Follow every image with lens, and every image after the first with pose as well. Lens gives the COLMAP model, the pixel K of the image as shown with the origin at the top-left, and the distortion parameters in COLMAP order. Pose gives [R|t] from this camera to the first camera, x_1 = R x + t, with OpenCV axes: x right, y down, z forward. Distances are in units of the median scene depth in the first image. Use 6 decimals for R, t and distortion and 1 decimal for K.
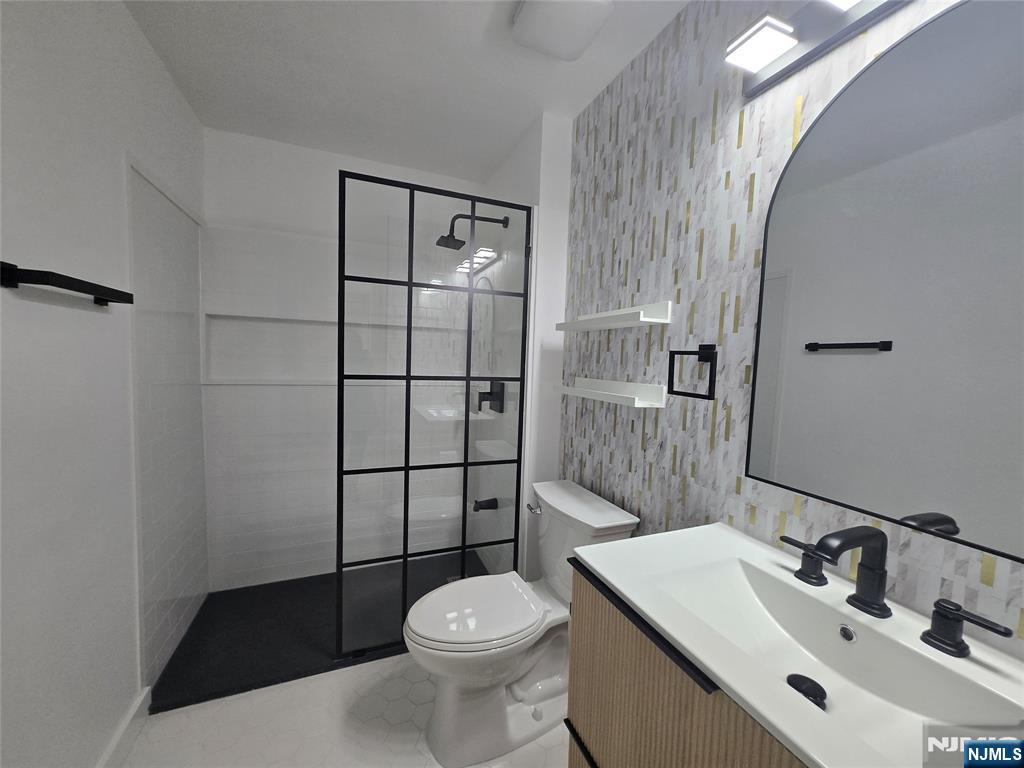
lens RADIAL K [[399.6, 0, 515.5], [0, 399.6, 387.1], [0, 0, 1]] dist [-0.000743, -0.000427]
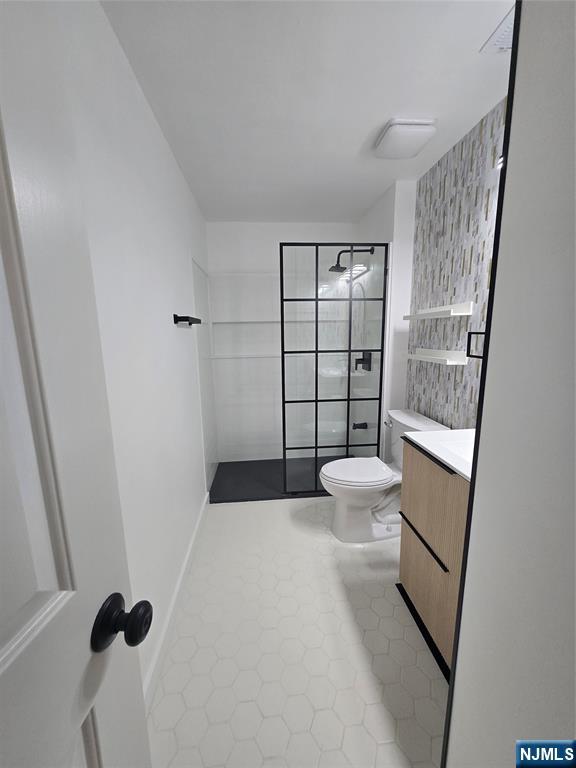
lens RADIAL K [[299.7, 0, 285.9], [0, 299.7, 386.3], [0, 0, 1]] dist [-0.000743, -0.000427]
pose [[0.951596, 0.002207, -0.307342, 0.022959], [0.028721, 0.994960, 0.096072, -0.002770], [0.306005, -0.100249, 0.946737, -0.389348]]
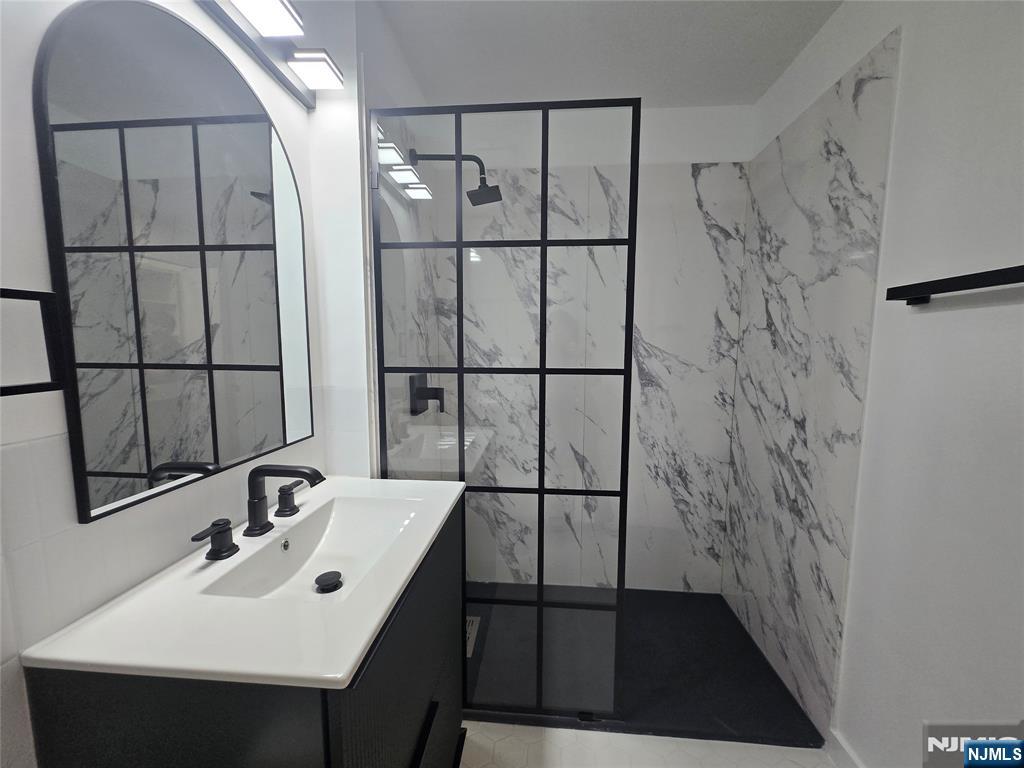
lens RADIAL K [[398.9, 0, 512.0], [0, 398.9, 384.0], [0, 0, 1]] dist [-0.000066, -0.000167]
pose [[-0.889191, -0.083259, 0.449896, -0.162406], [-0.004110, 0.984717, 0.174112, -0.057167], [-0.457517, 0.152970, -0.875944, 0.778628]]
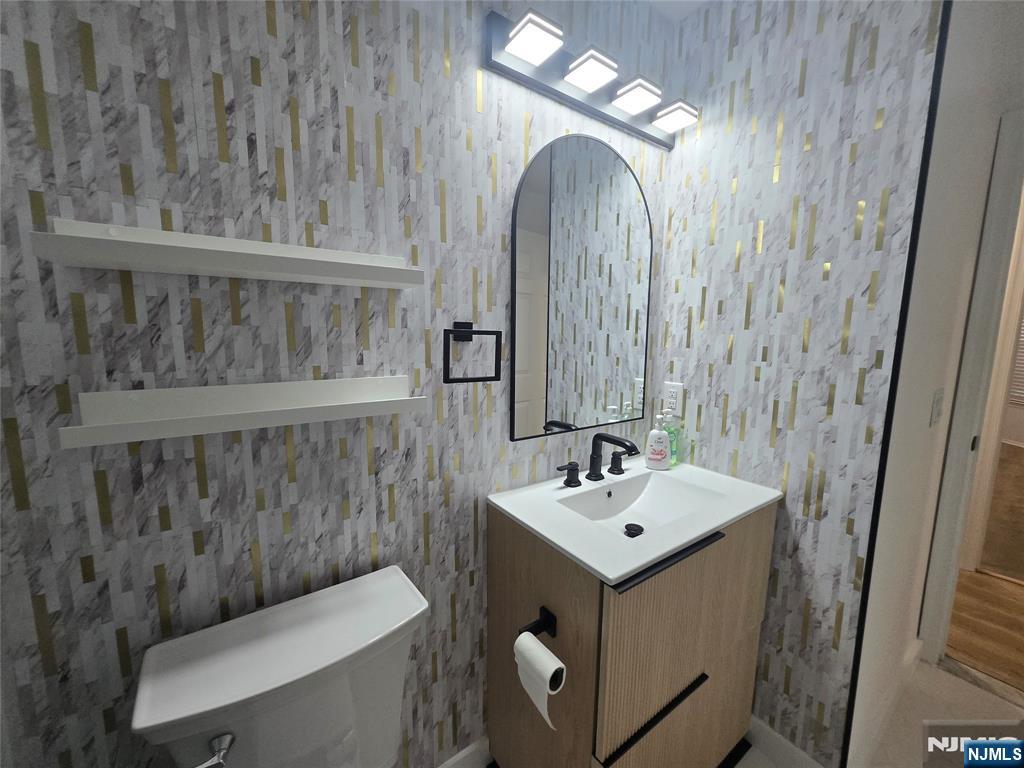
lens RADIAL K [[399.6, 0, 515.5], [0, 399.6, 387.1], [0, 0, 1]] dist [-0.000743, -0.000427]
pose [[-0.220418, -0.168774, 0.960693, -0.319850], [0.047954, 0.981851, 0.183493, -0.088895], [-0.974226, 0.086515, -0.208324, 0.789321]]
